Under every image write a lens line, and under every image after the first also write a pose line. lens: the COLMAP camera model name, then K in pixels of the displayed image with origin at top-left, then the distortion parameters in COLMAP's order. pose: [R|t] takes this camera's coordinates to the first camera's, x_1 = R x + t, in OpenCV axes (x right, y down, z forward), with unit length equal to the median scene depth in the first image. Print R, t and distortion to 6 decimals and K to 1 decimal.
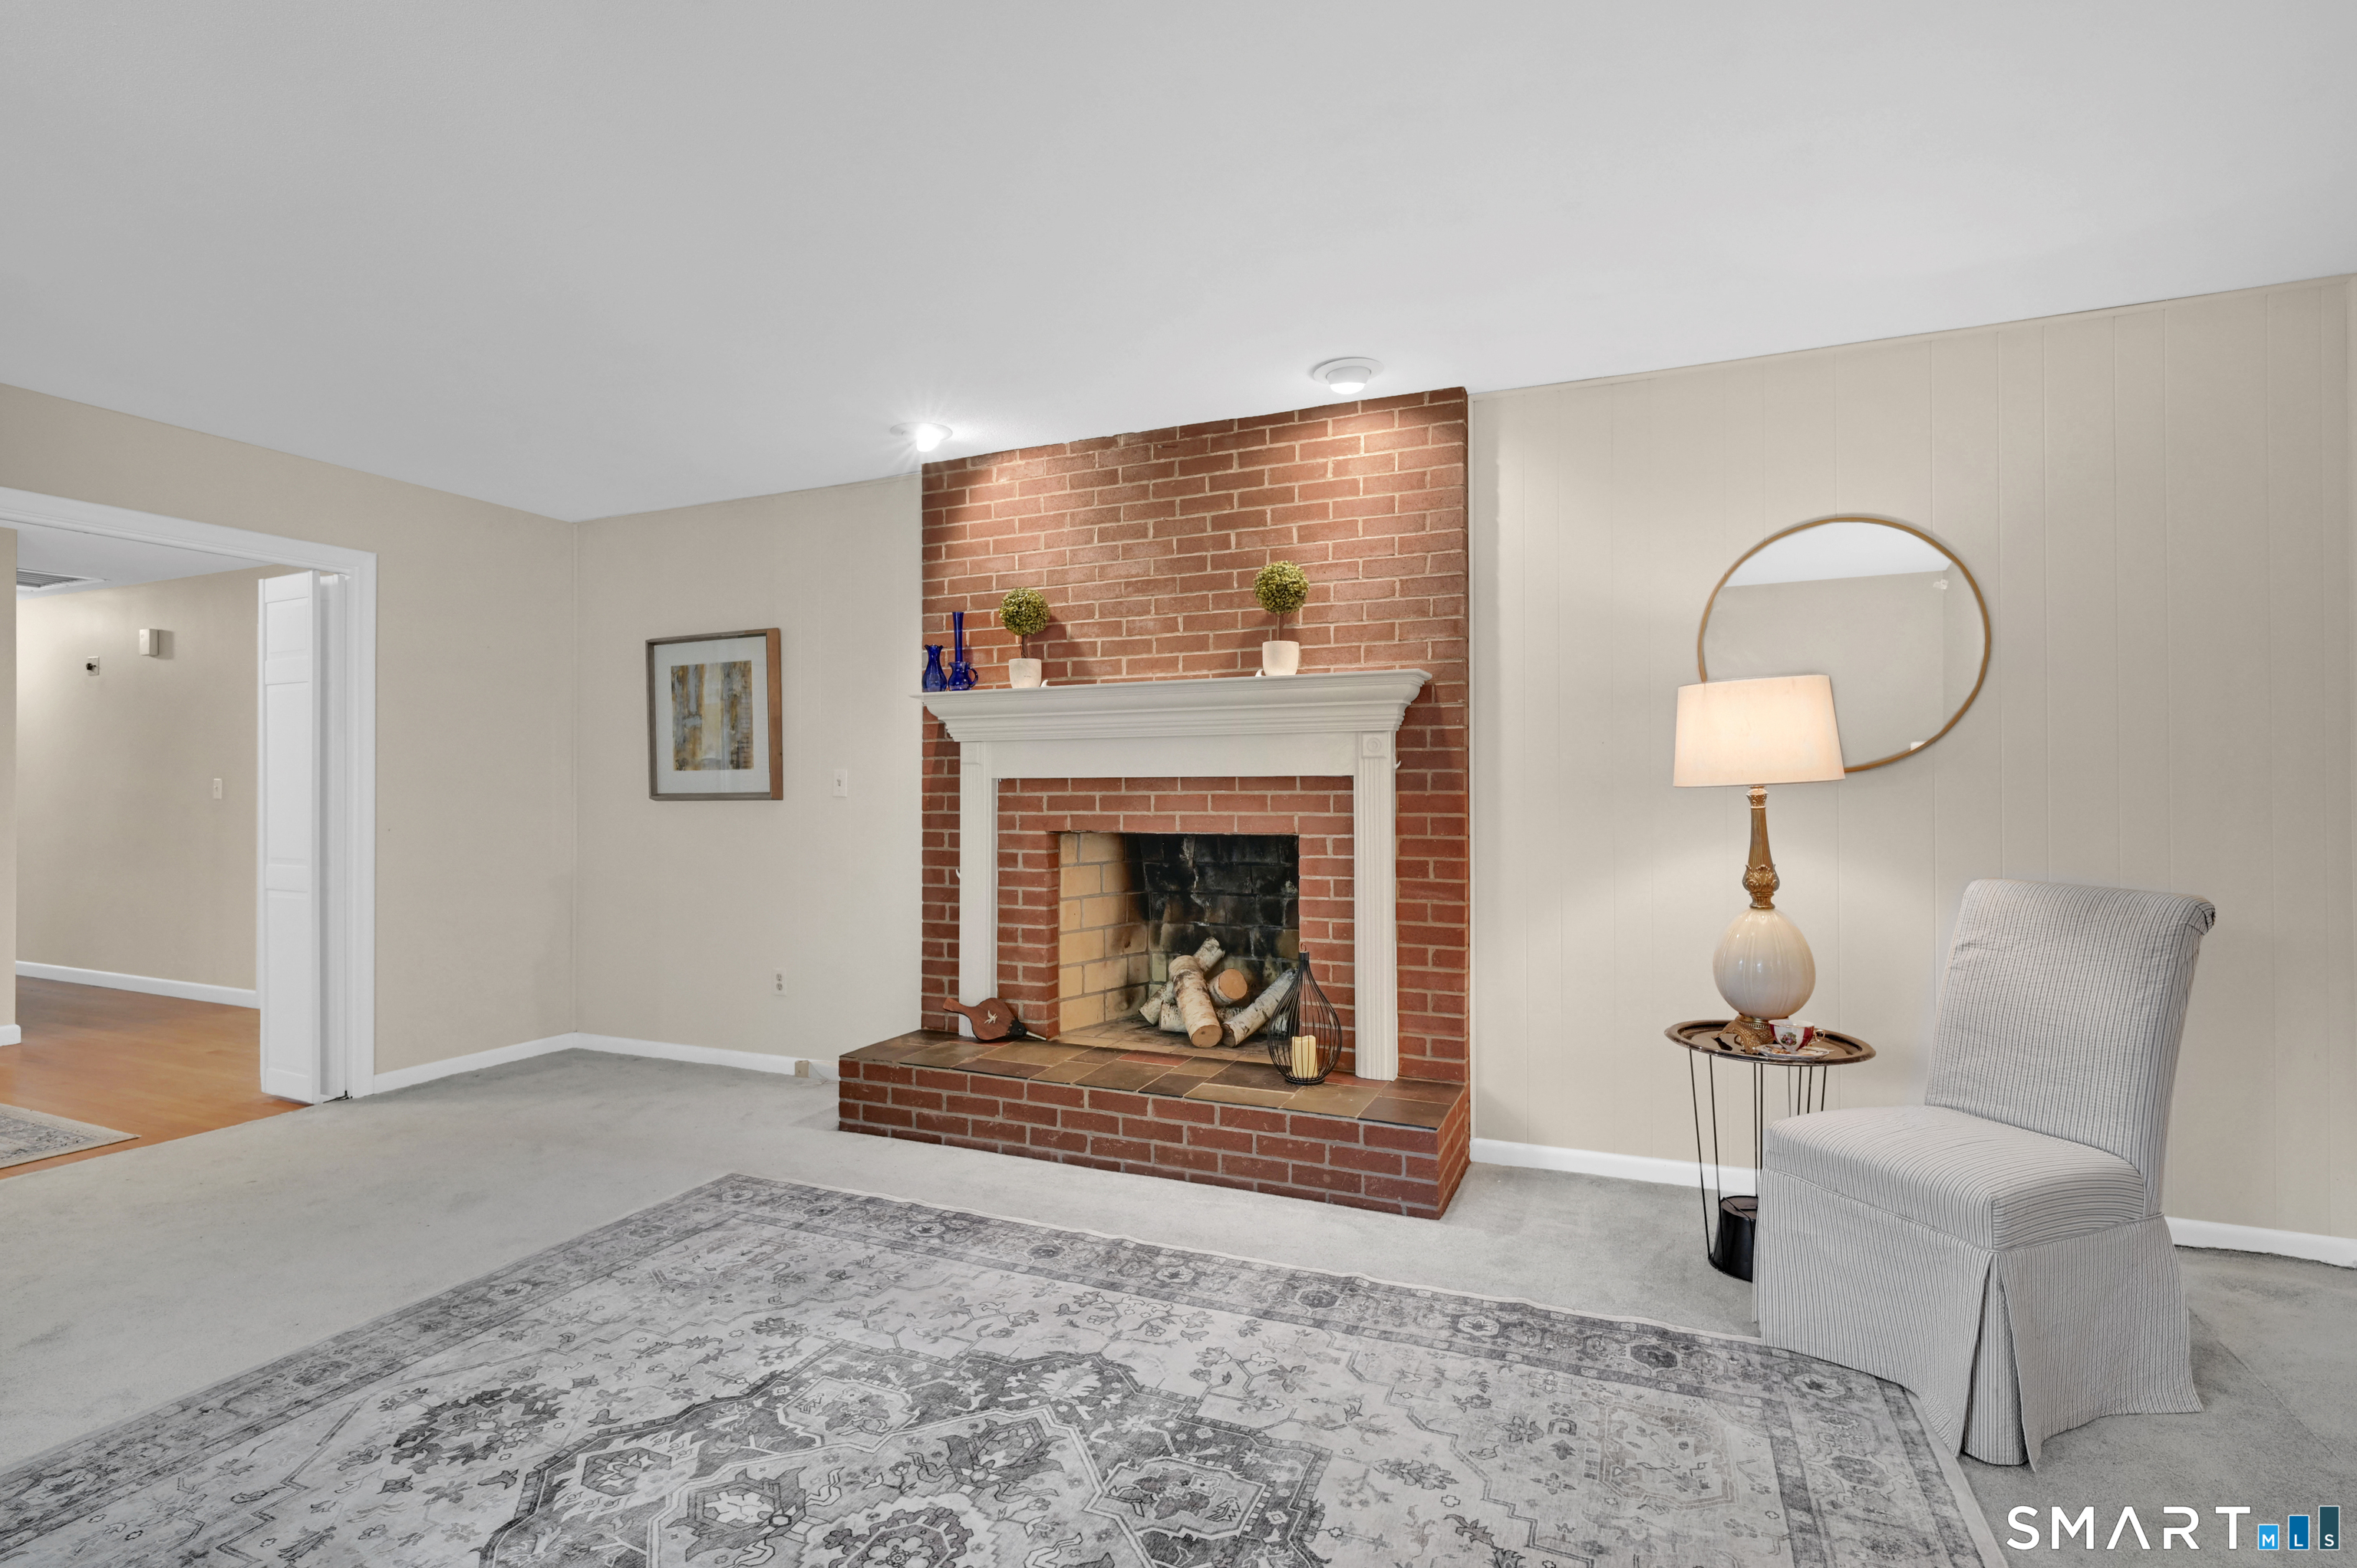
lens RADIAL K [[1107.0, 0, 1186.9], [0, 1107.0, 782.6], [0, 0, 1]] dist [-0.001533, -0.000688]
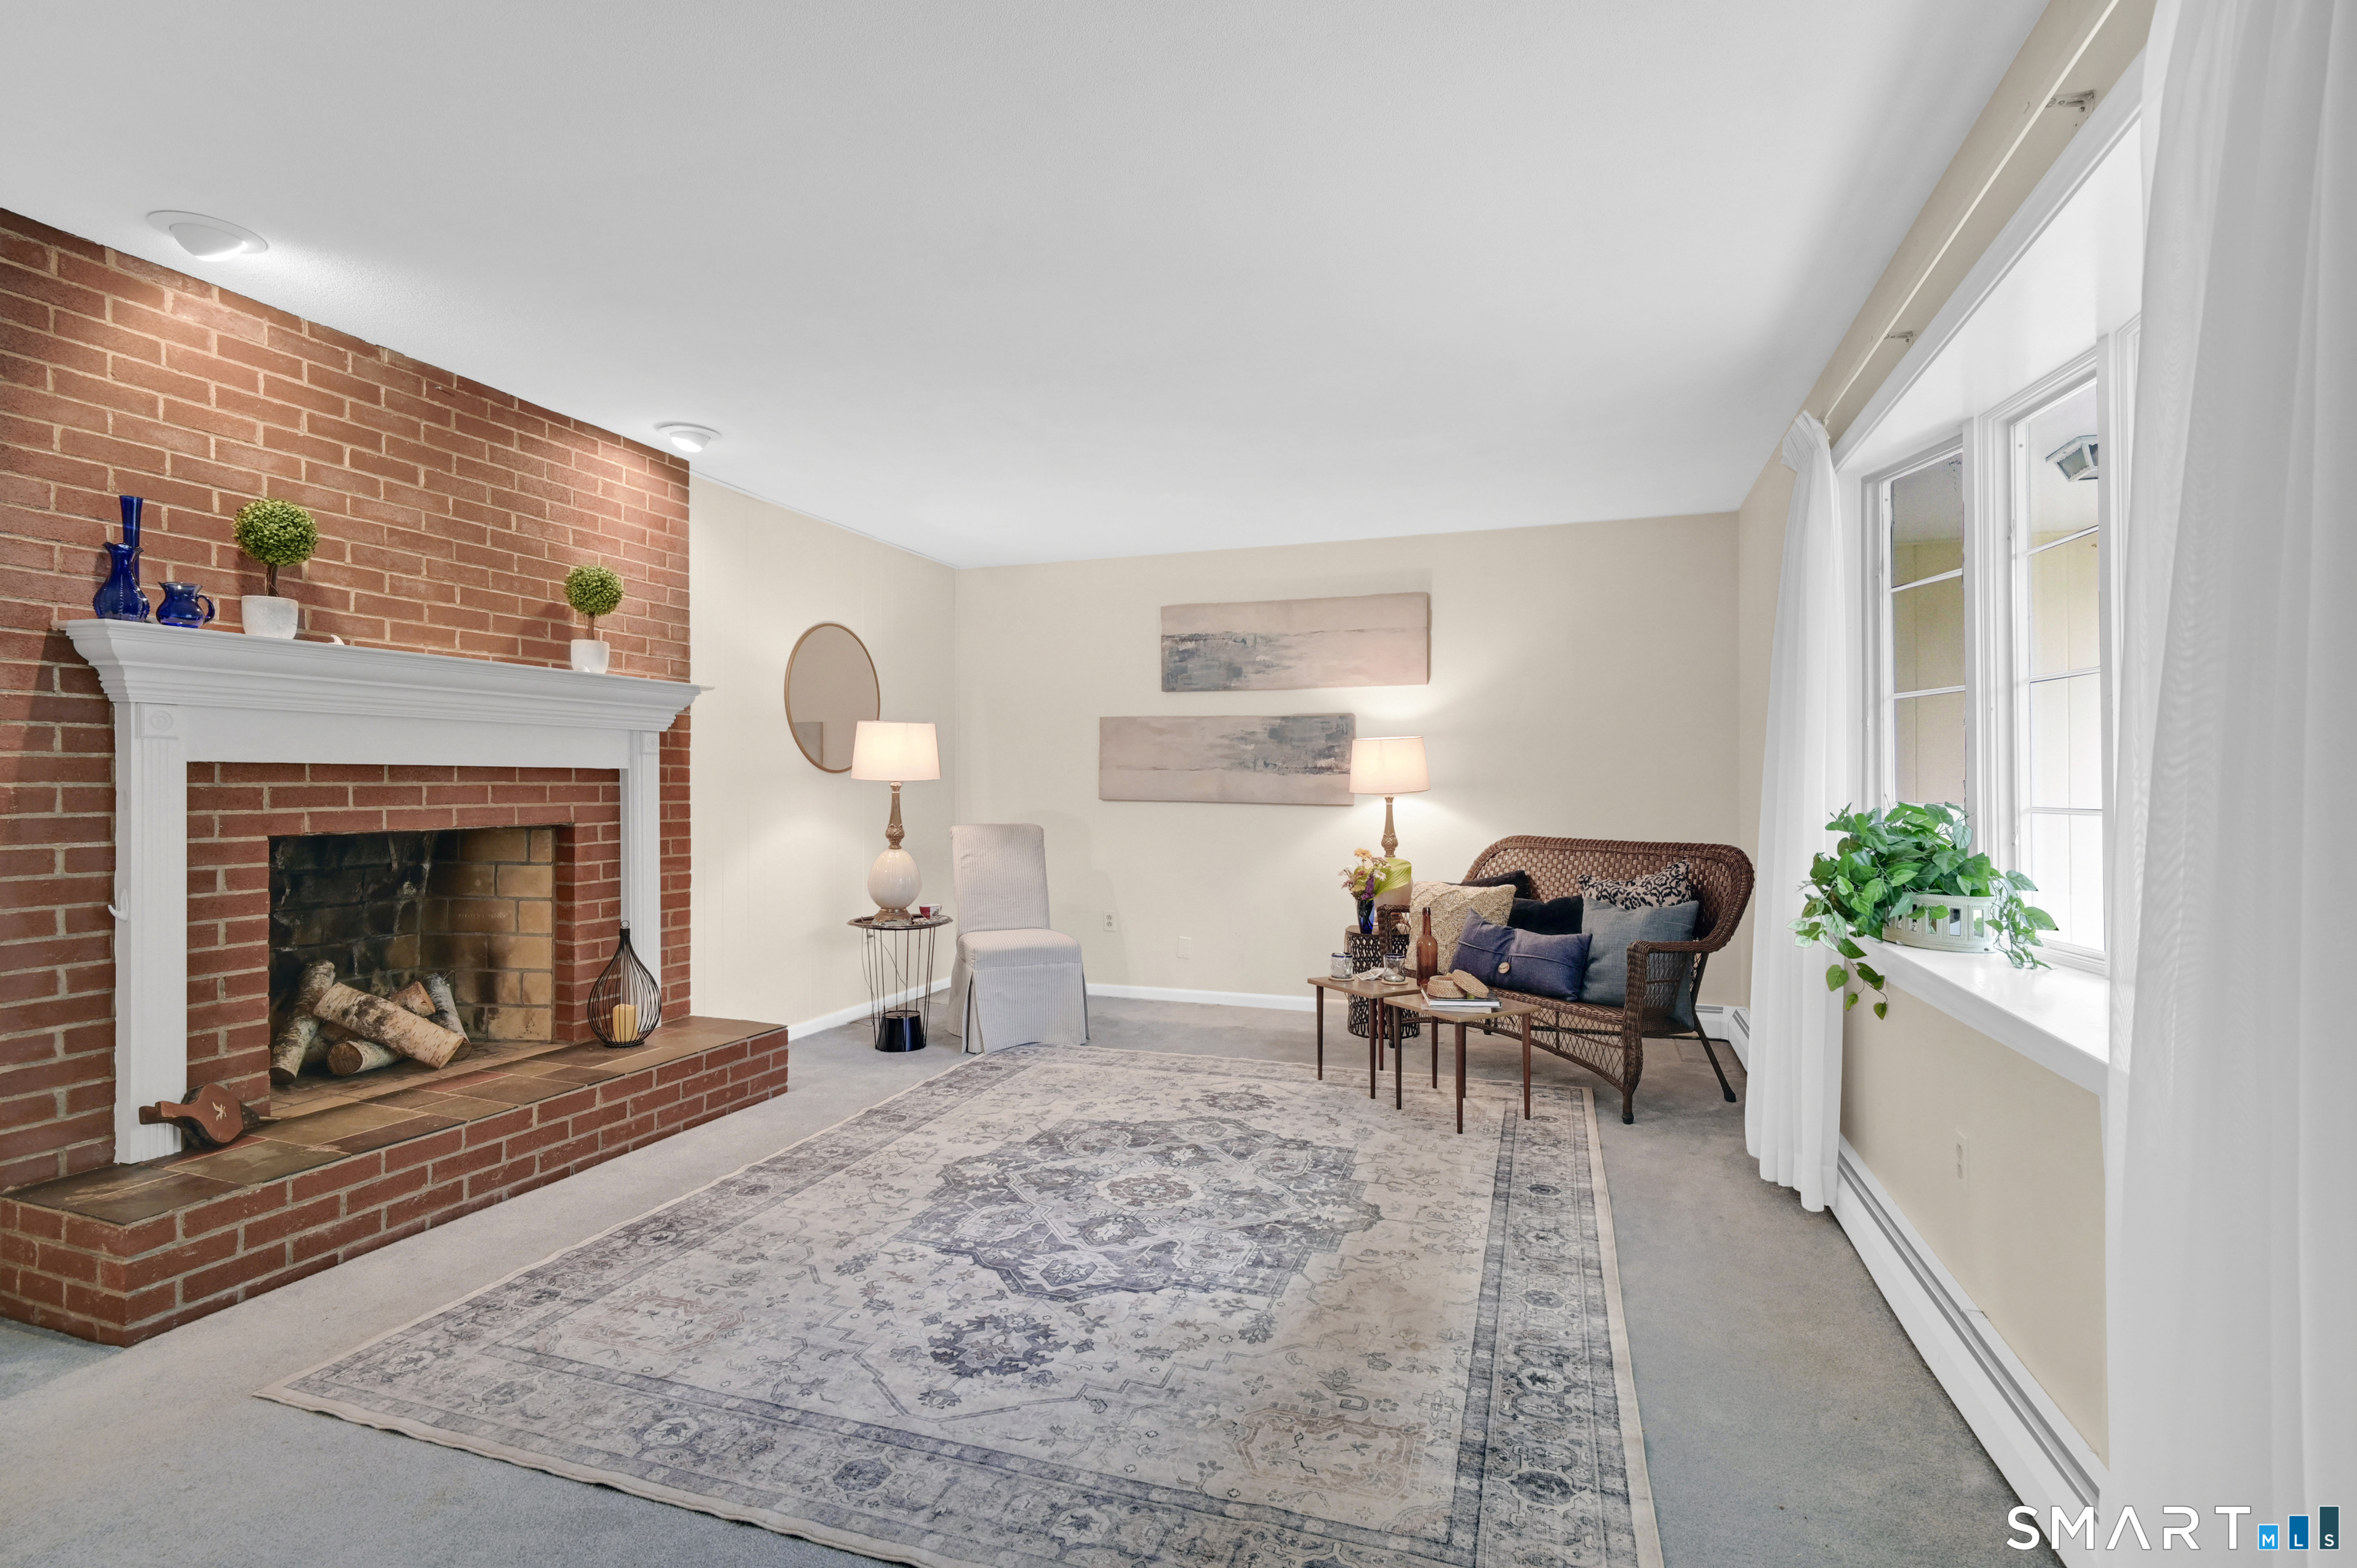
lens RADIAL K [[1107.0, 0, 1183.2], [0, 1107.0, 784.5], [0, 0, 1]] dist [-0.001533, -0.000688]
pose [[-0.064785, 0.003389, 0.997893, -1.054642], [-0.005870, 0.999976, -0.003777, 0.011102], [-0.997882, -0.006102, -0.064764, 0.528362]]
